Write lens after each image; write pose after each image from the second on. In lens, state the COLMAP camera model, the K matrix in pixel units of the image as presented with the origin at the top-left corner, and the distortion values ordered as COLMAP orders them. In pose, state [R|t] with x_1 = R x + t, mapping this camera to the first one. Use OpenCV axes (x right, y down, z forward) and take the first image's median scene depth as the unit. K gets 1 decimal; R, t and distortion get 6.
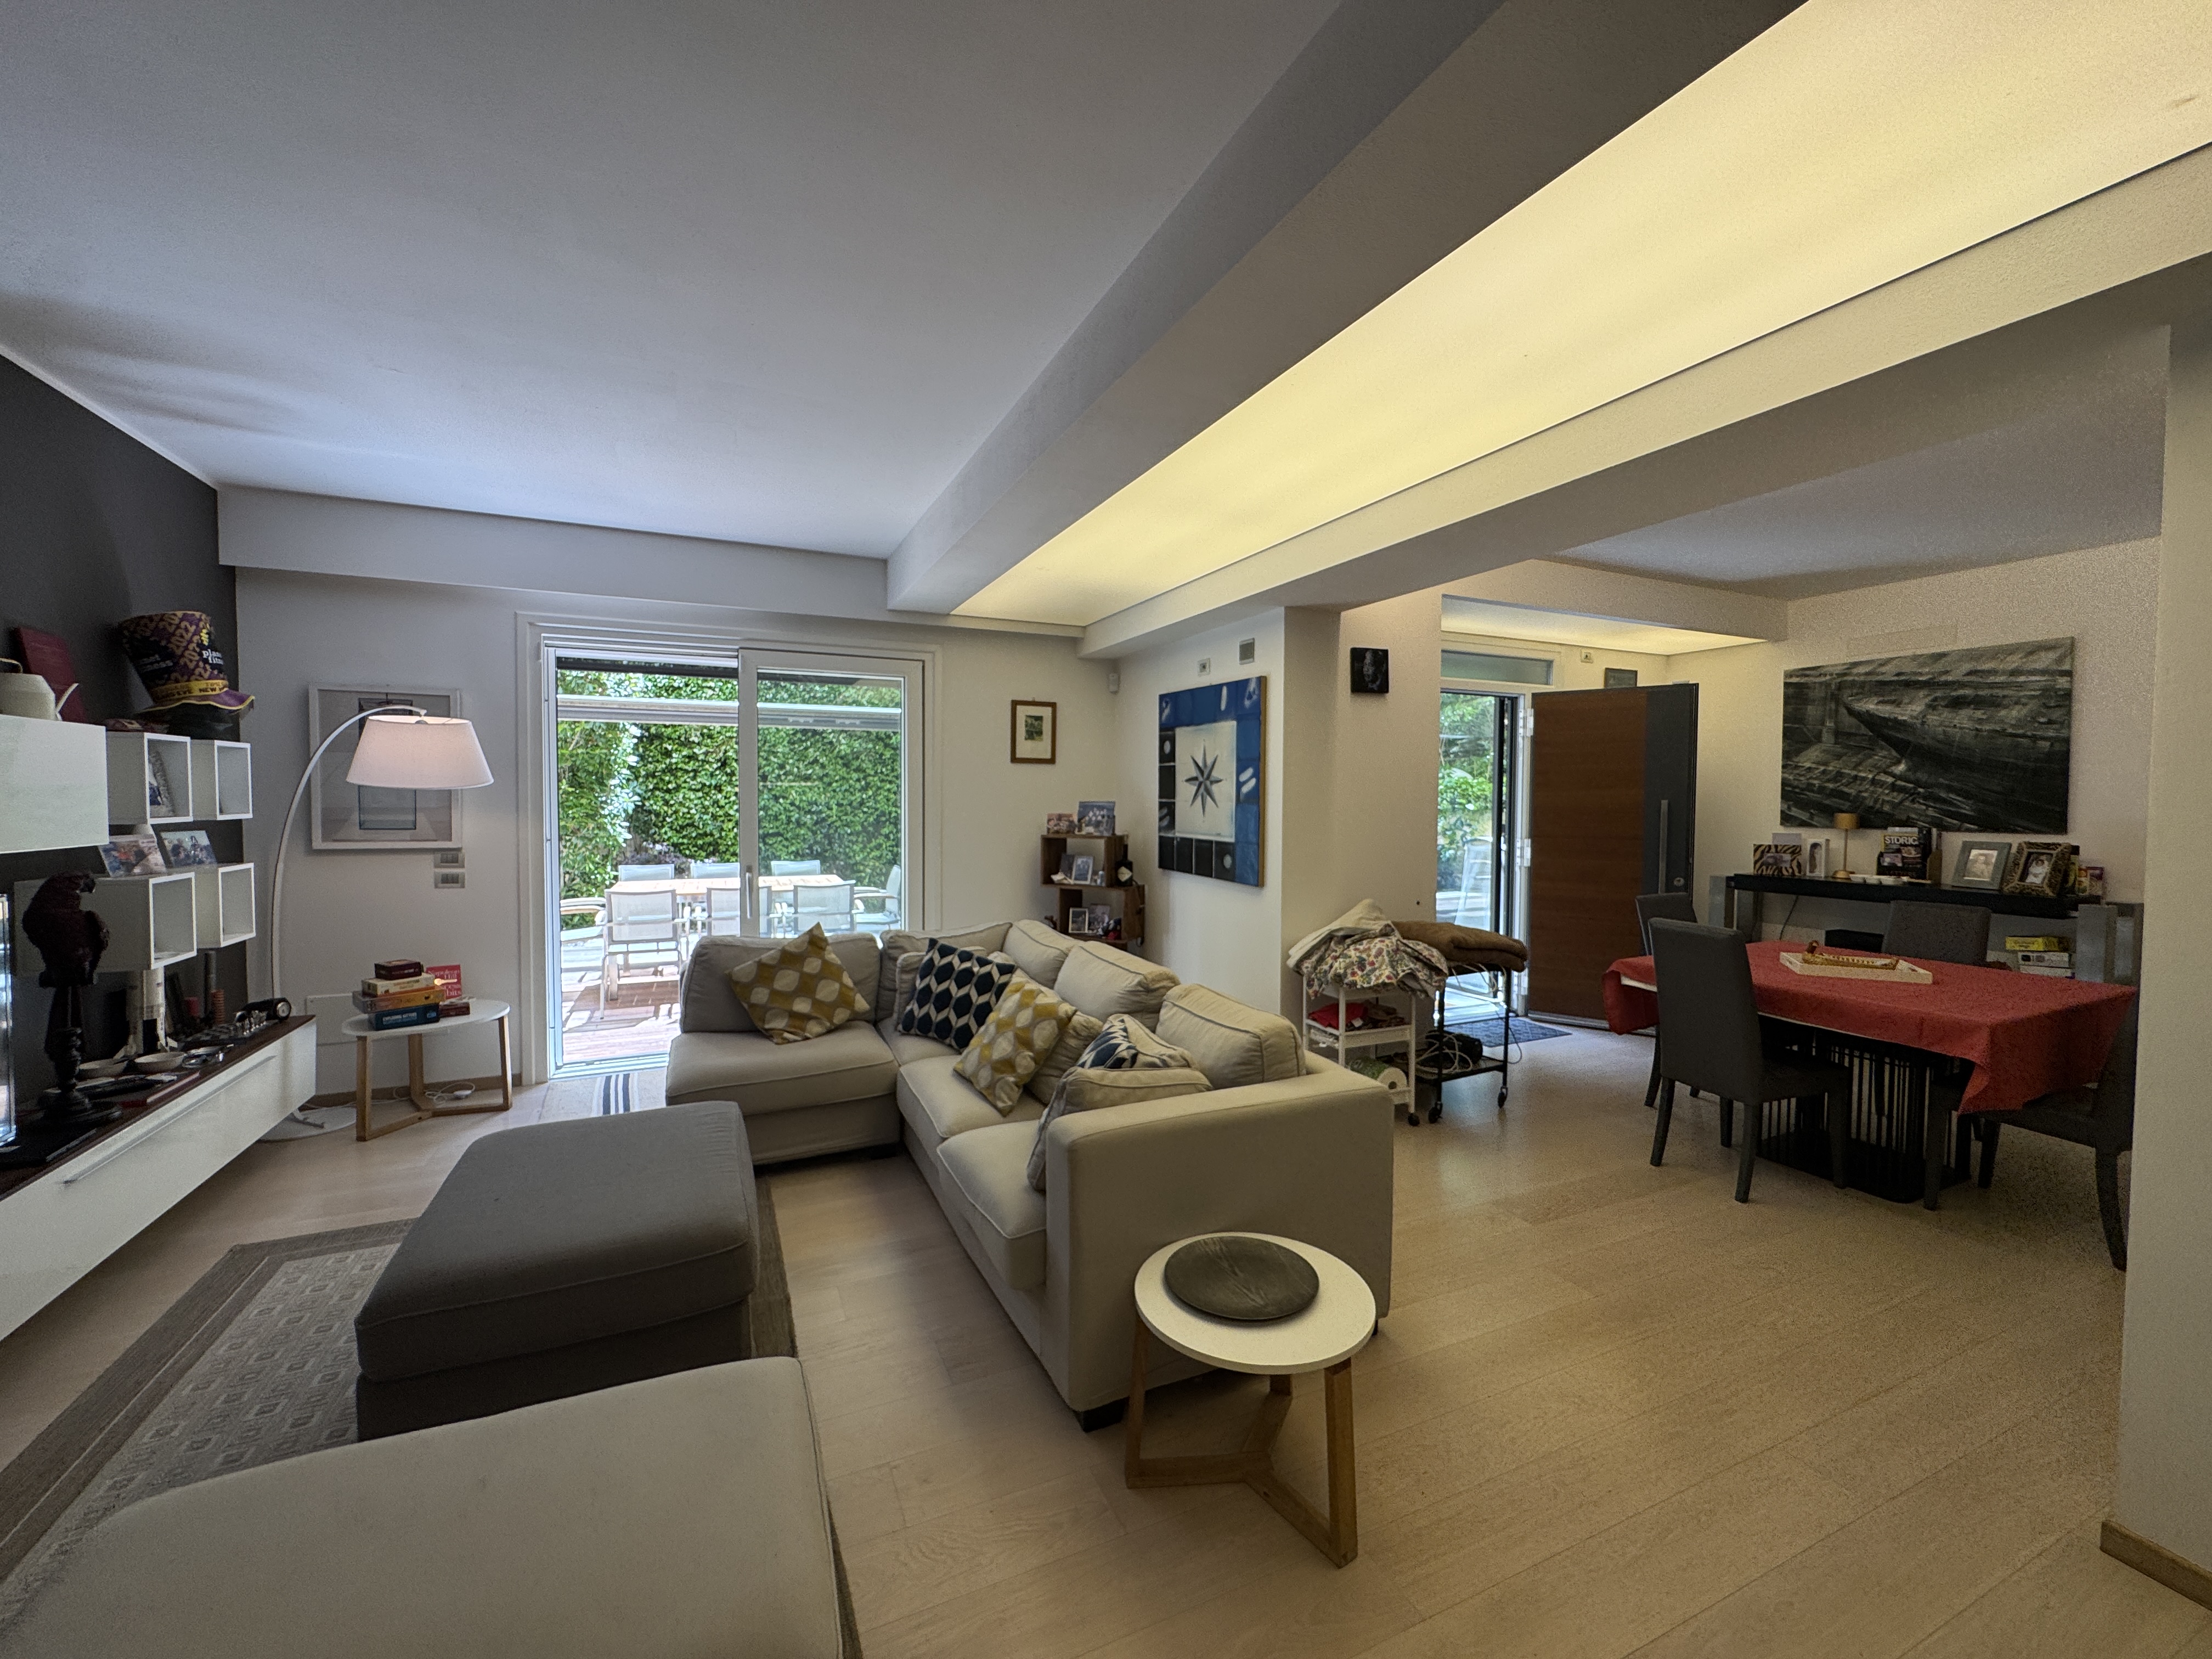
lens RADIAL K [[886.5, 0, 1109.6], [0, 886.5, 827.9], [0, 0, 1]] dist [-0.004134, 0.000625]
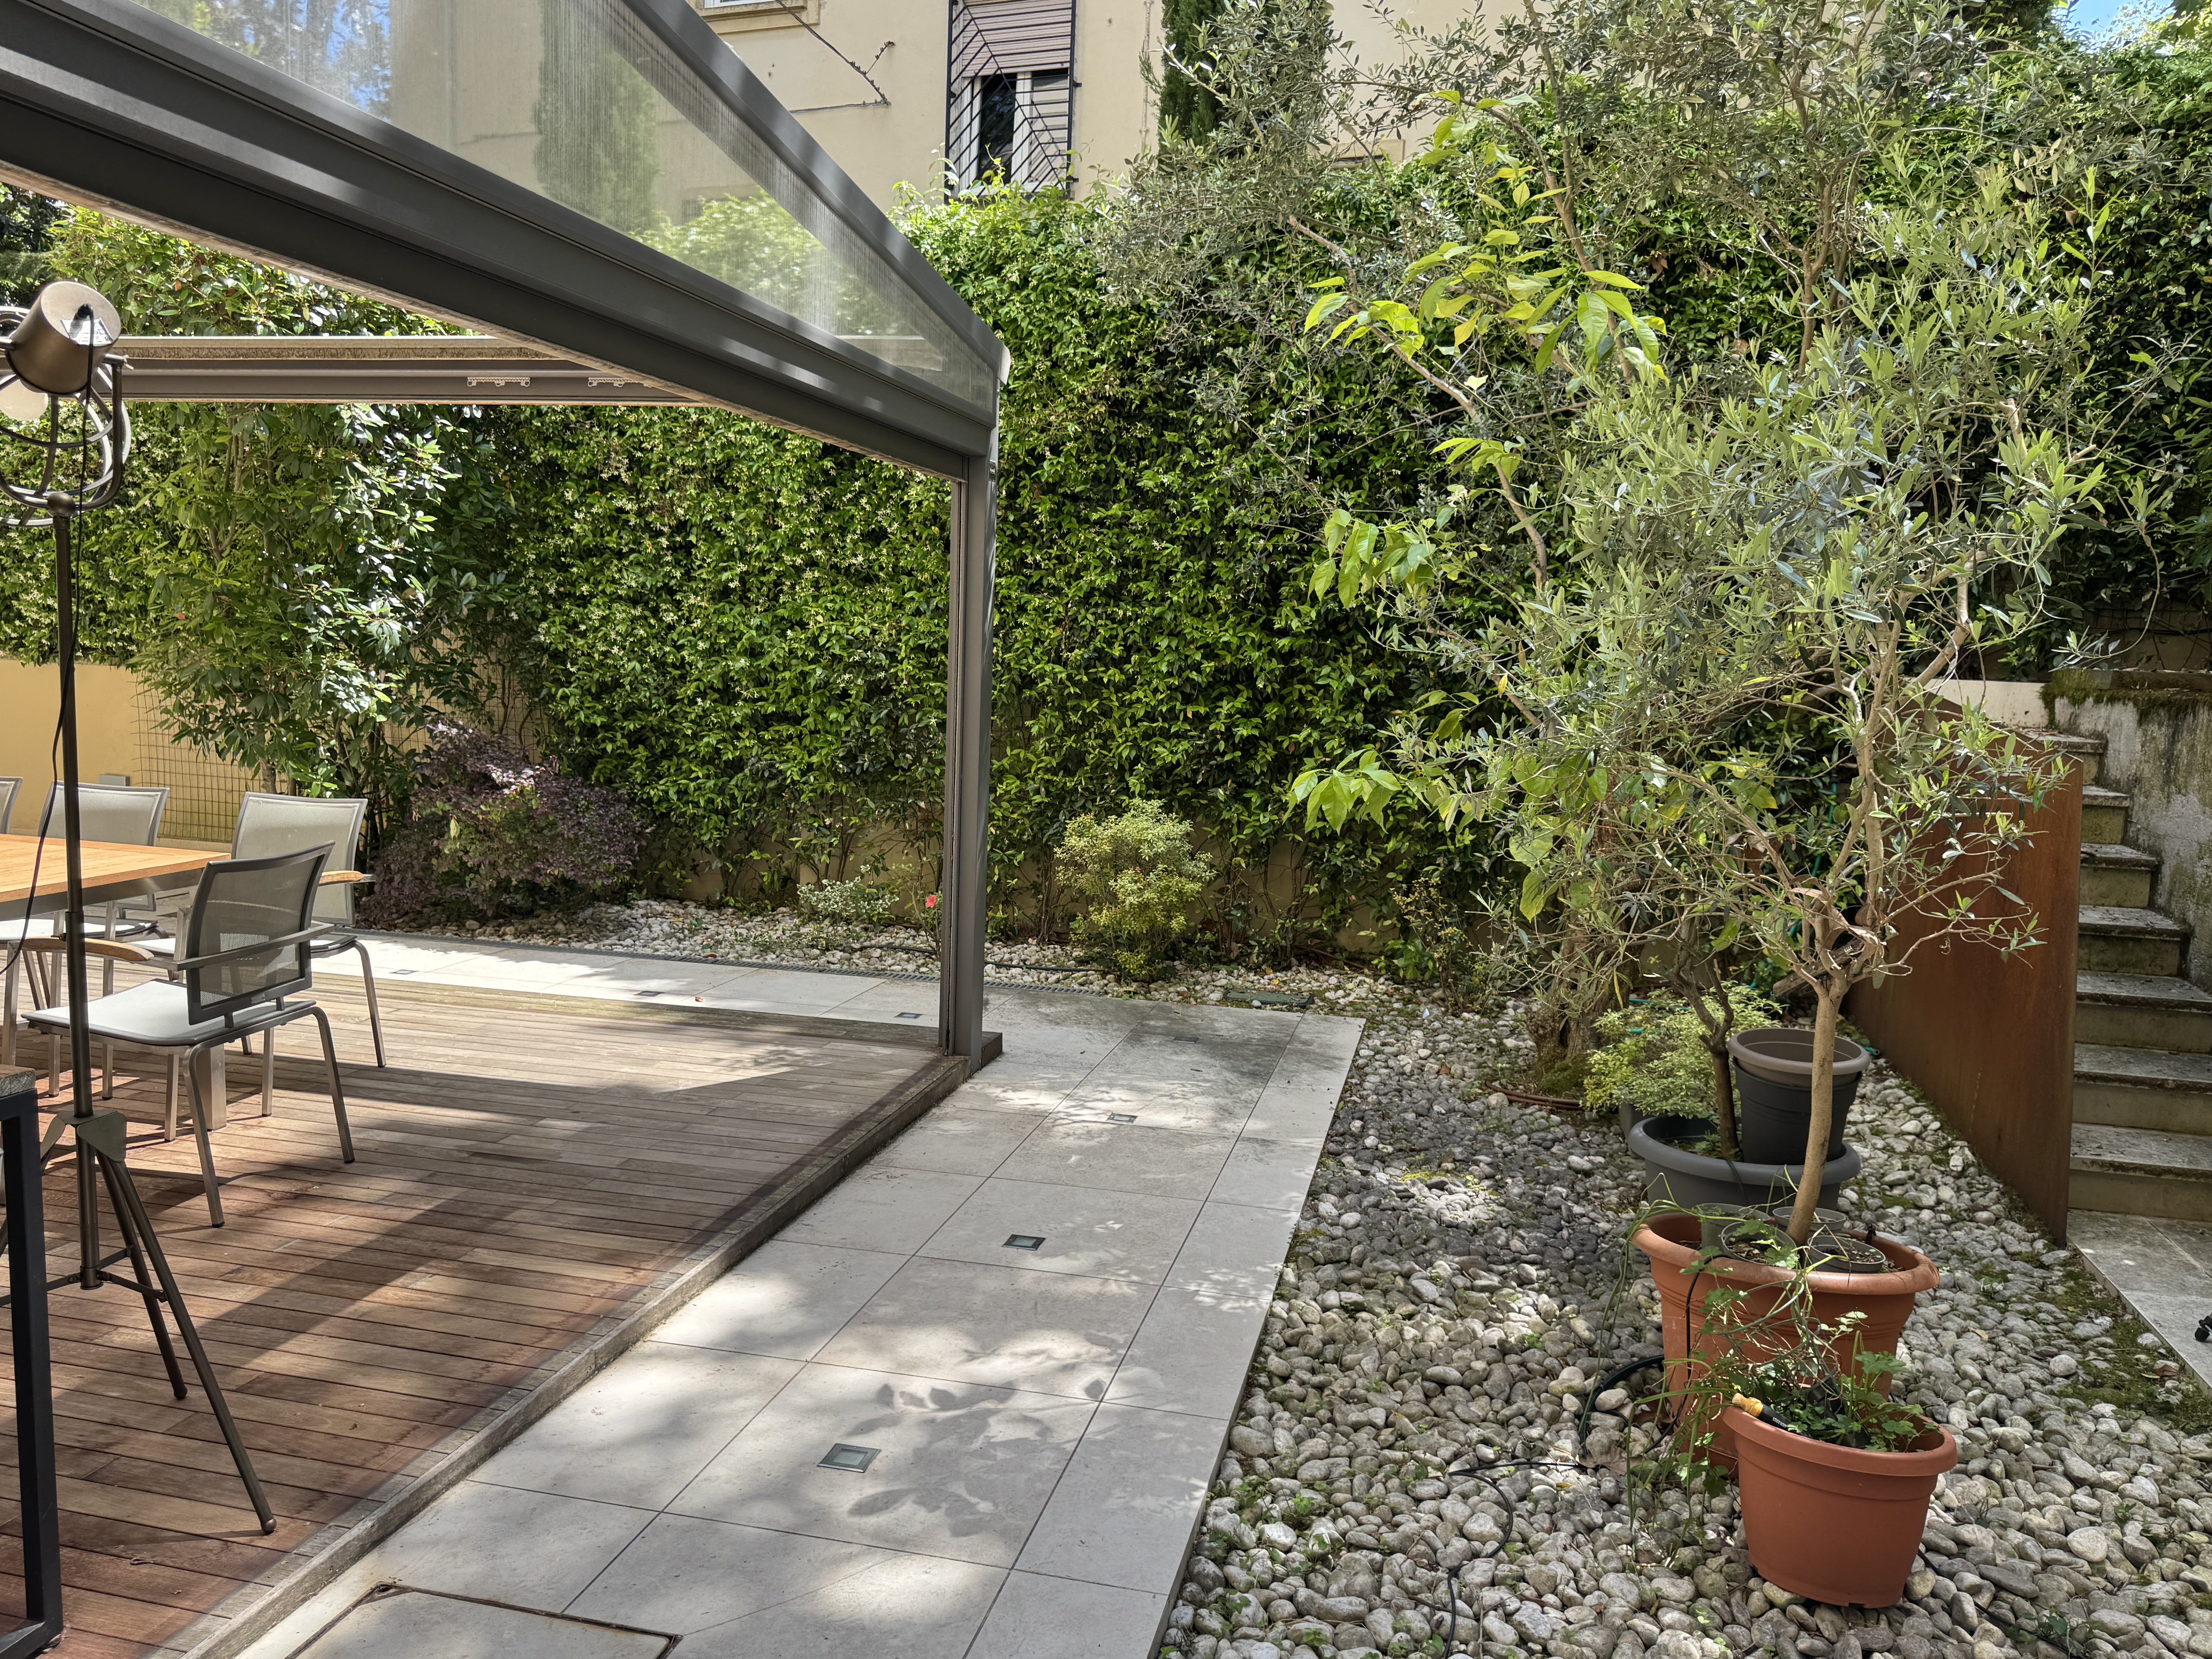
lens RADIAL K [[1627.2, 0, 1150.1], [0, 1627.2, 894.4], [0, 0, 1]] dist [-0.003594, -0.004007]
pose [[0.801990, 0.121942, -0.584758, 0.196709], [-0.061592, 0.990605, 0.122102, -0.013867], [0.594153, -0.061908, 0.801966, 0.519381]]
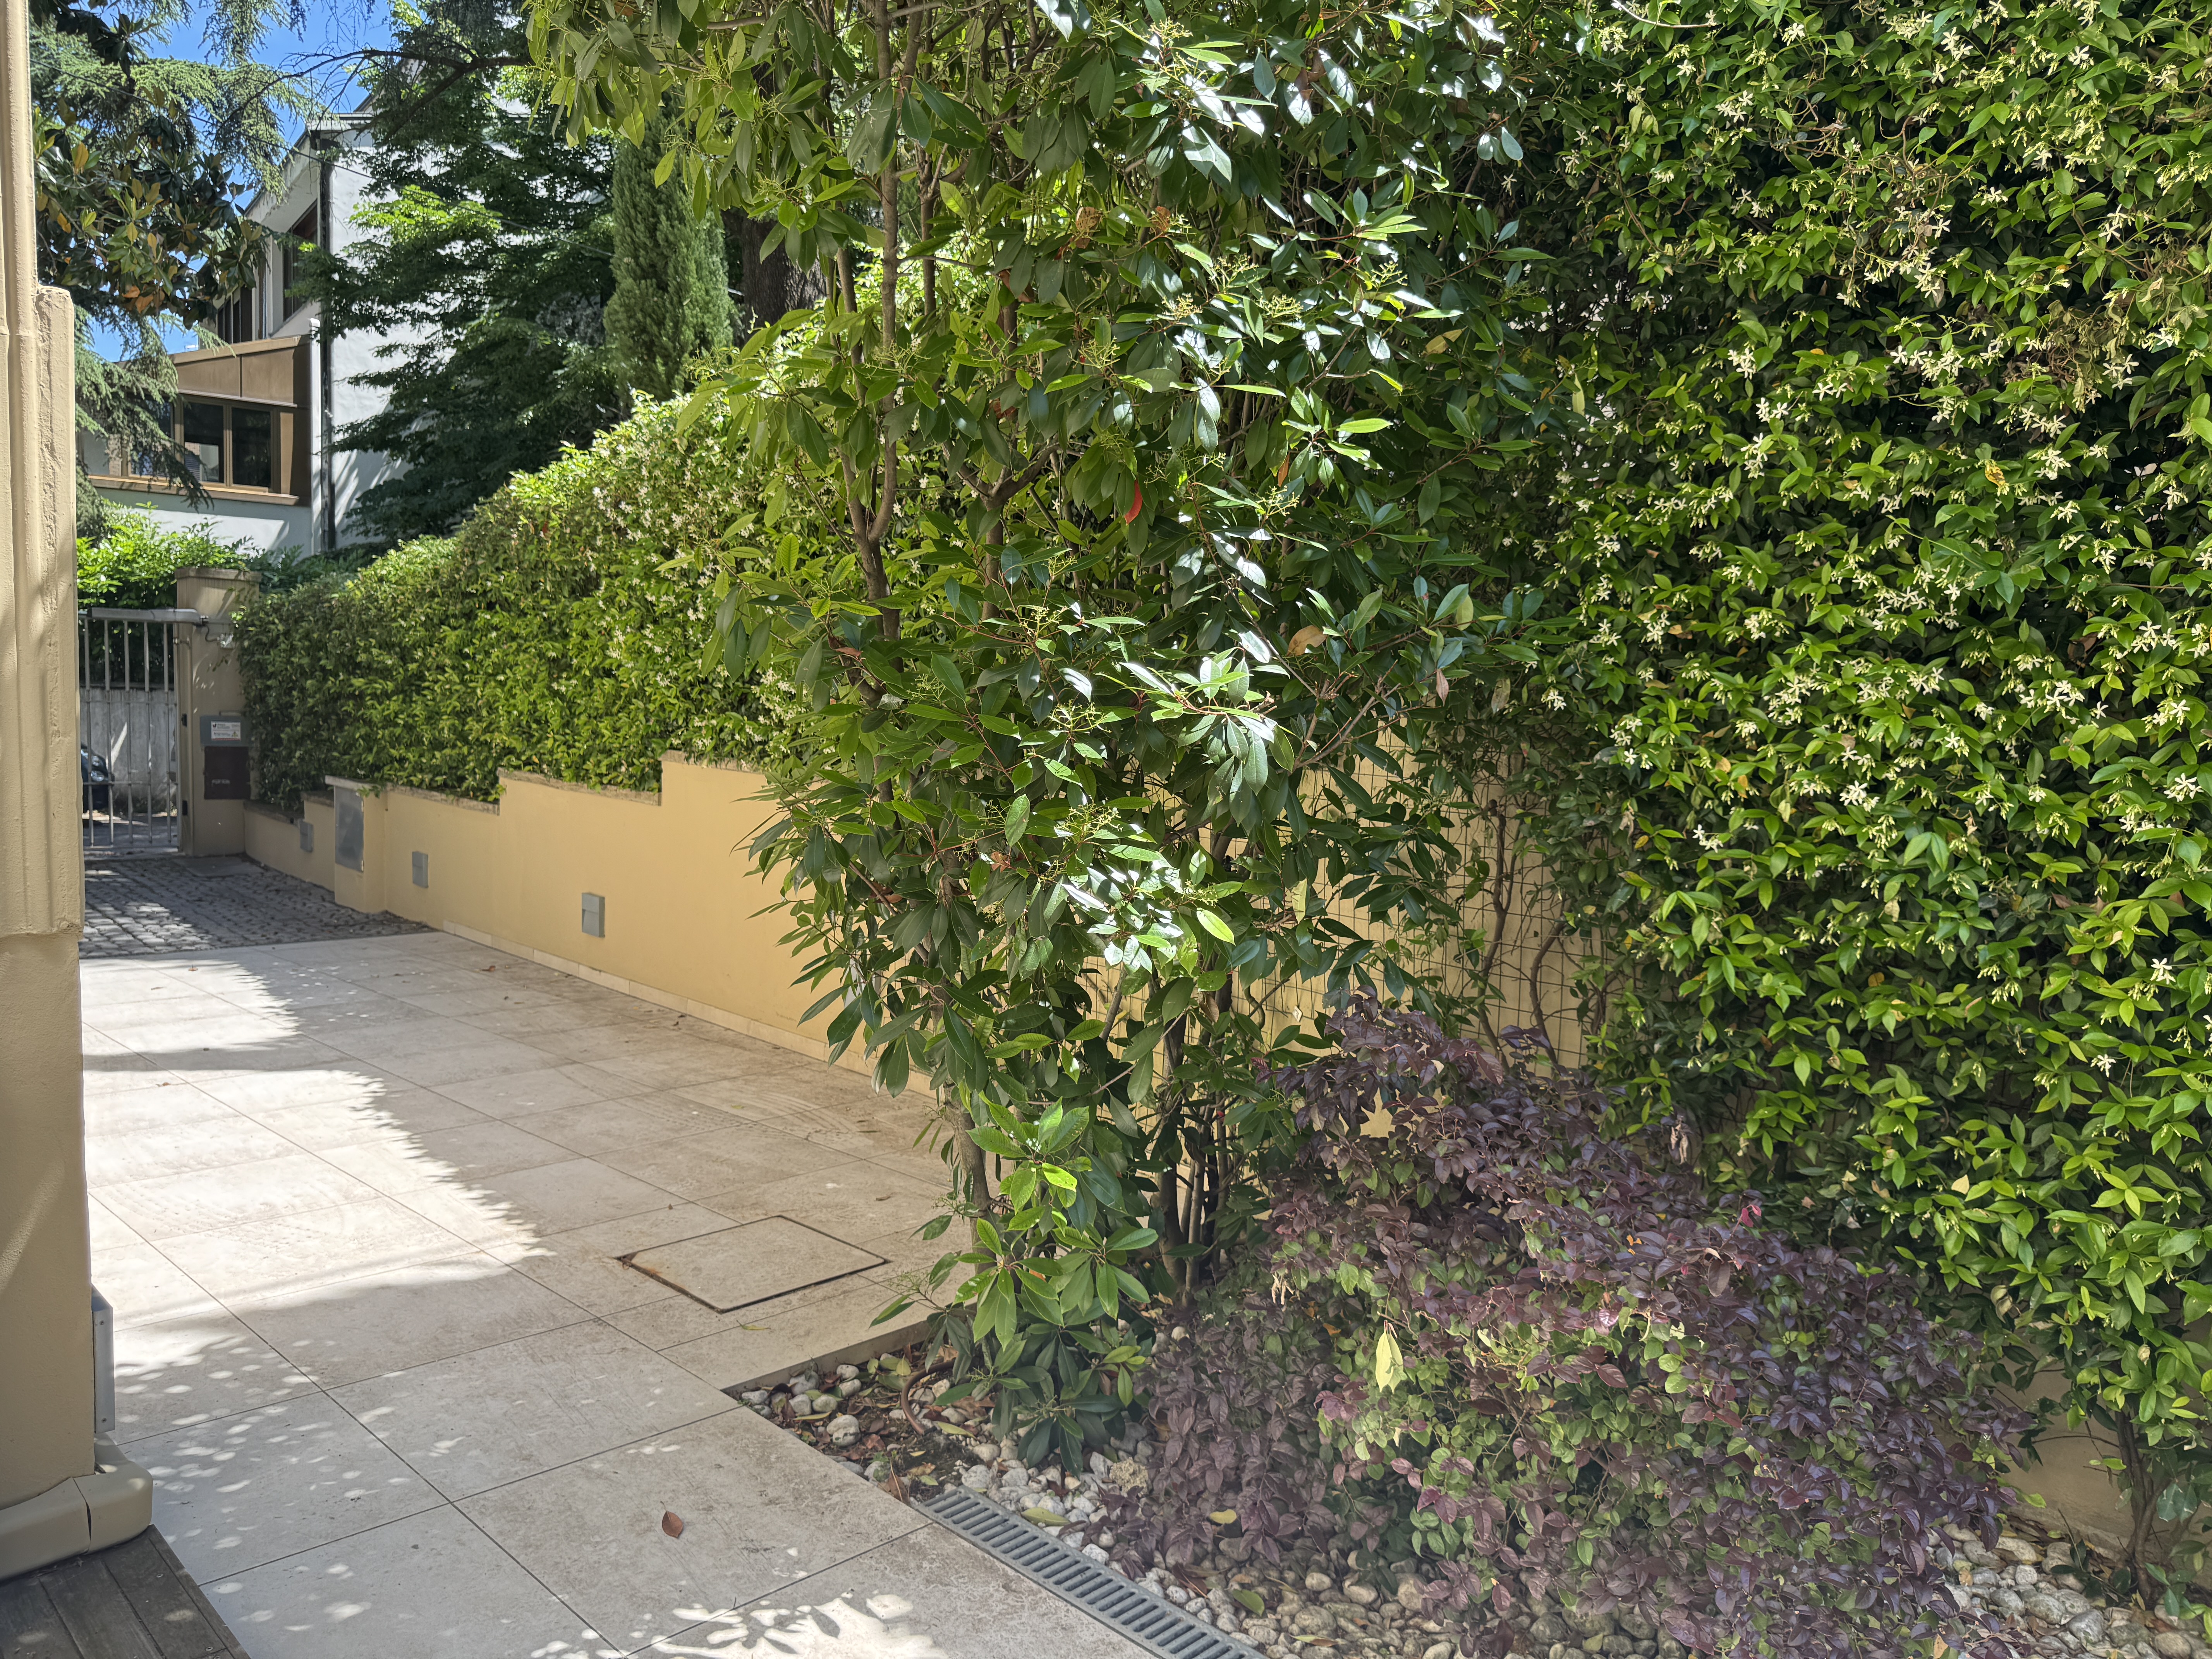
lens RADIAL K [[1575.8, 0, 1098.9], [0, 1575.8, 844.1], [0, 0, 1]] dist [-0.001418, -0.000100]
pose [[0.354811, 0.093930, -0.930208, -0.273896], [-0.066555, 0.994954, 0.075081, -0.021734], [0.932566, 0.035270, 0.359272, 0.787592]]
